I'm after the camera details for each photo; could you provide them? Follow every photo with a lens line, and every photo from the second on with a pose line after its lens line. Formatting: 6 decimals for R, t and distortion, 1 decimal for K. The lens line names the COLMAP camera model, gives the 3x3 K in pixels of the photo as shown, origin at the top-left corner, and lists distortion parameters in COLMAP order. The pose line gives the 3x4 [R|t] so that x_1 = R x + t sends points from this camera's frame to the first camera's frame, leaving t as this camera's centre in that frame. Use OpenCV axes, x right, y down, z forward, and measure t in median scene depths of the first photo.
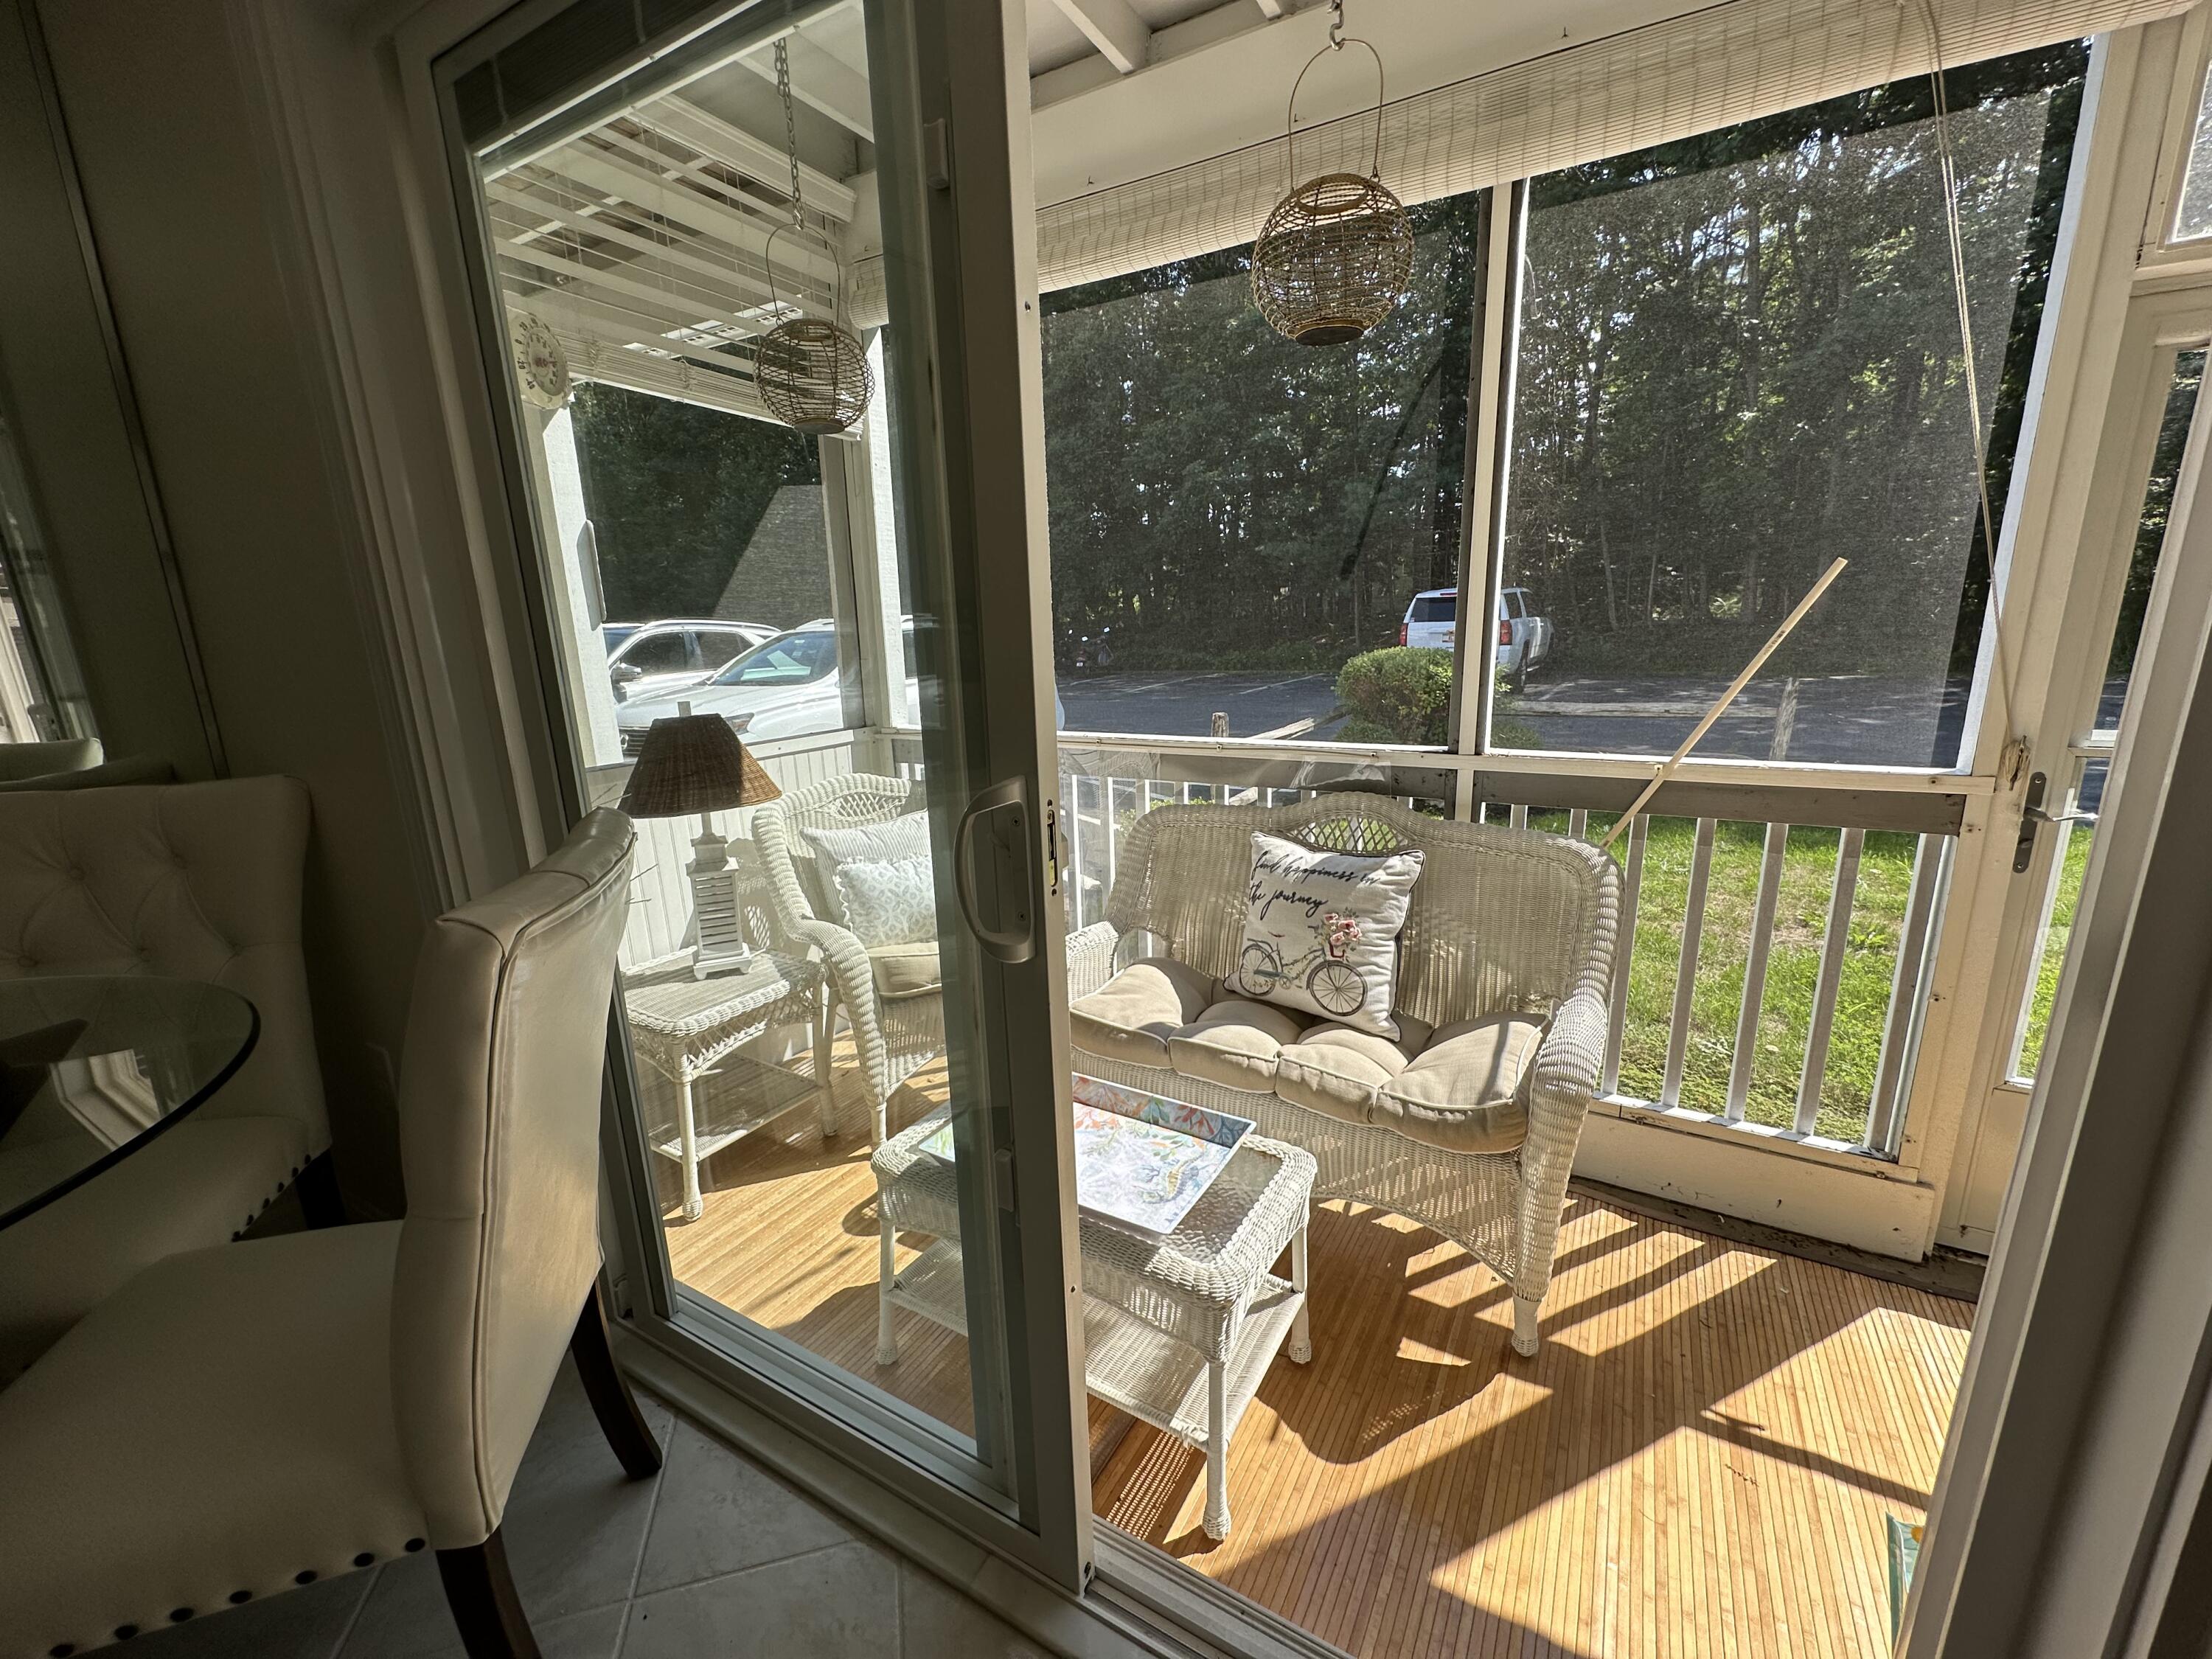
lens RADIAL K [[883.7, 0, 1106.0], [0, 883.7, 829.5], [0, 0, 1]] dist [0.000221, 0.000259]
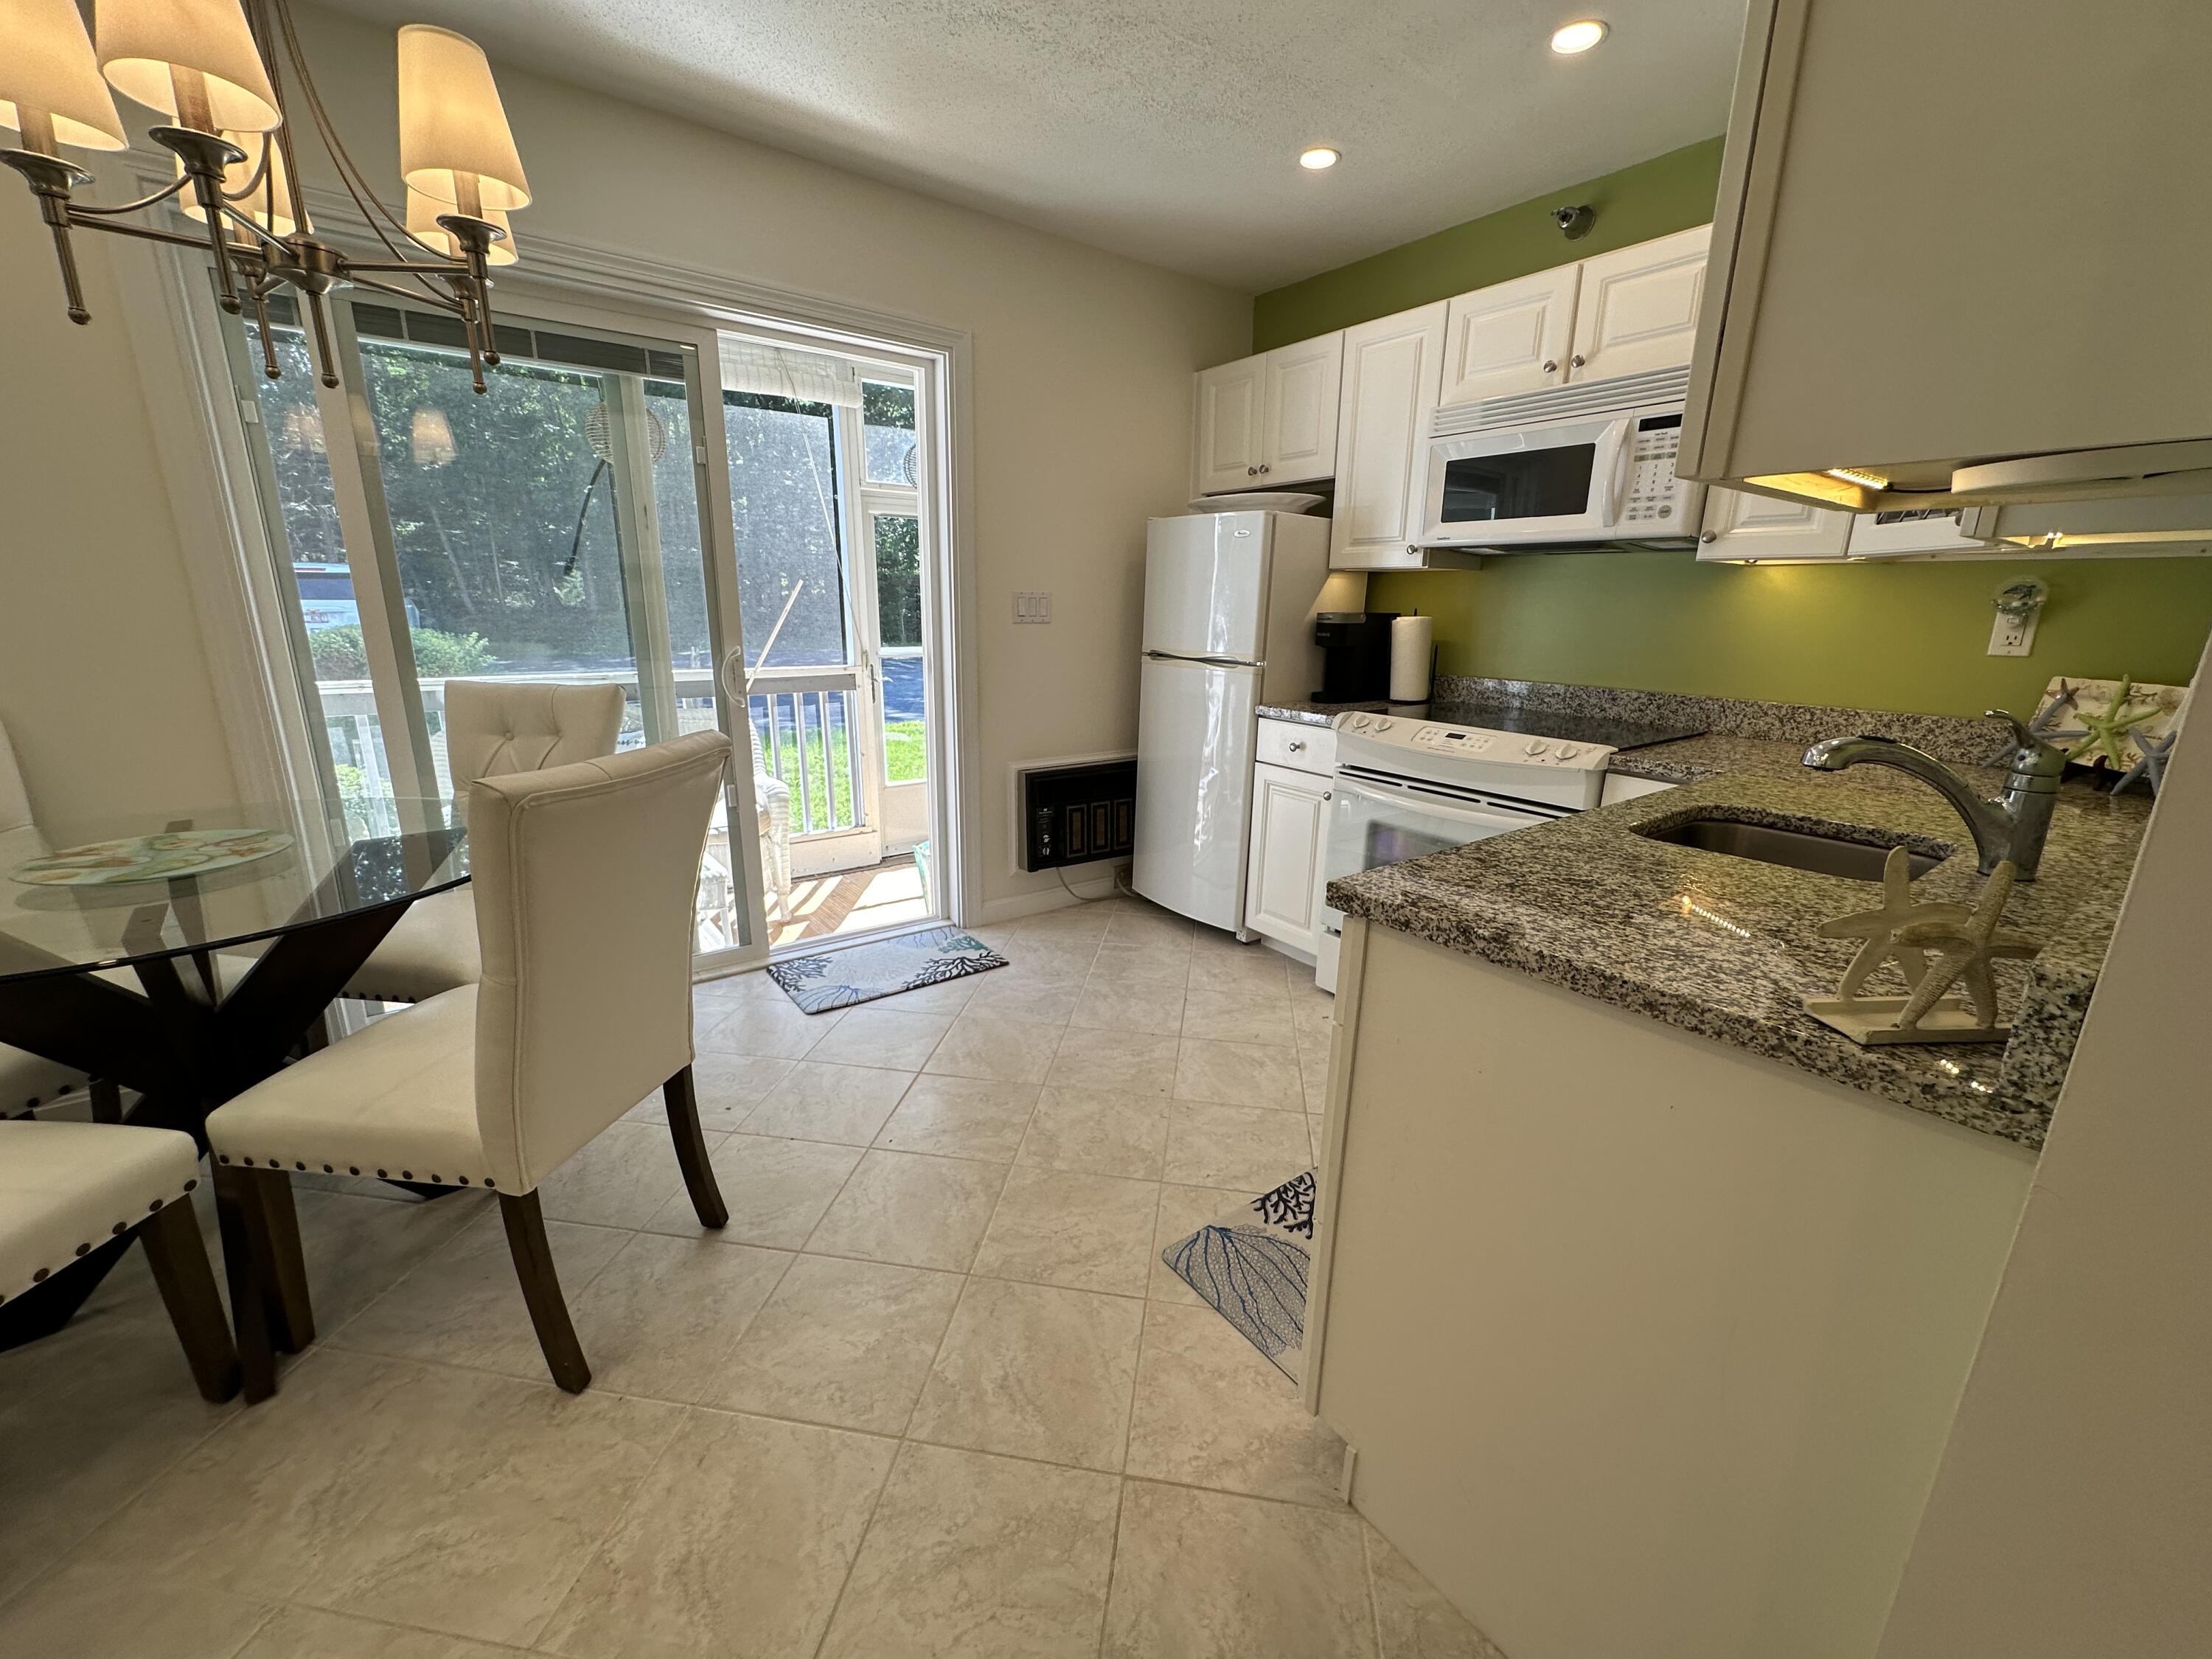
lens RADIAL K [[880.2, 0, 1106.0], [0, 880.2, 829.5], [0, 0, 1]] dist [0.000881, -0.000282]
pose [[0.383004, -0.199834, 0.901873, -1.146709], [0.187931, 0.972759, 0.135730, 0.188579], [-0.904428, 0.117504, 0.410125, -0.666169]]
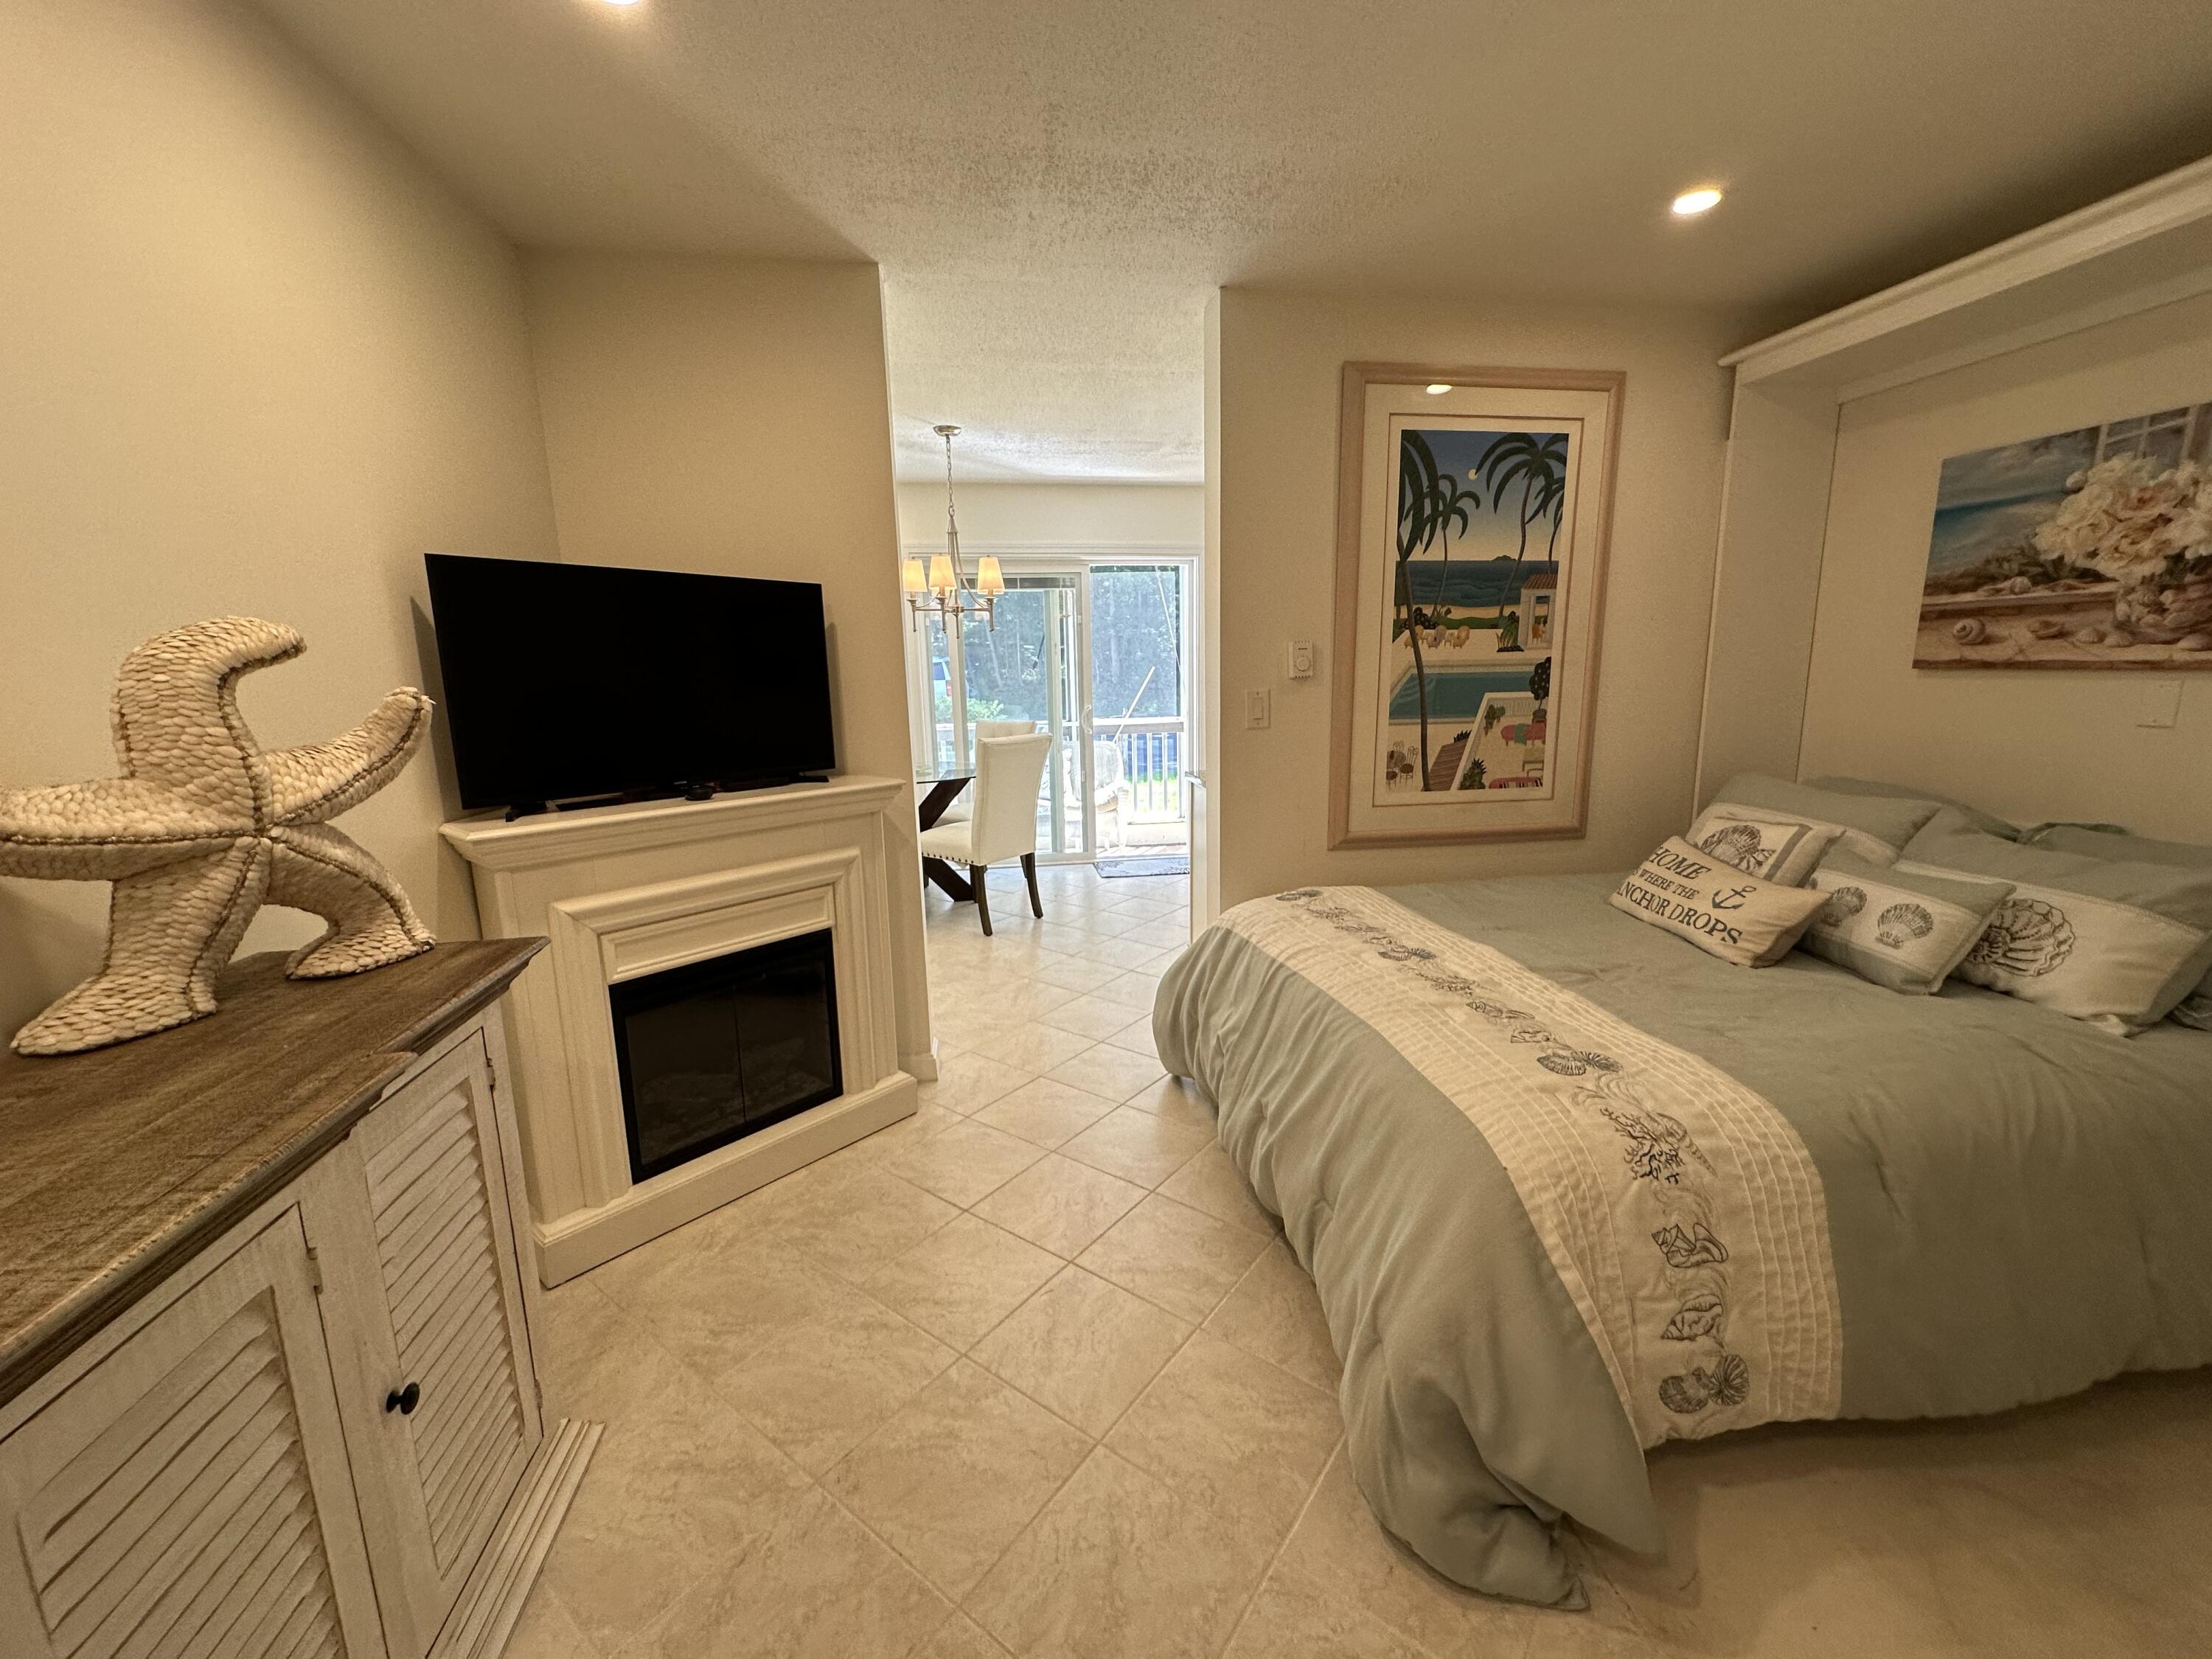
lens RADIAL K [[883.7, 0, 1106.0], [0, 883.7, 829.5], [0, 0, 1]] dist [0.000221, 0.000259]
pose [[0.777057, -0.105491, 0.620527, -1.945437], [0.146445, 0.989101, -0.015237, 0.470075], [-0.612157, 0.102713, 0.784037, -1.994945]]
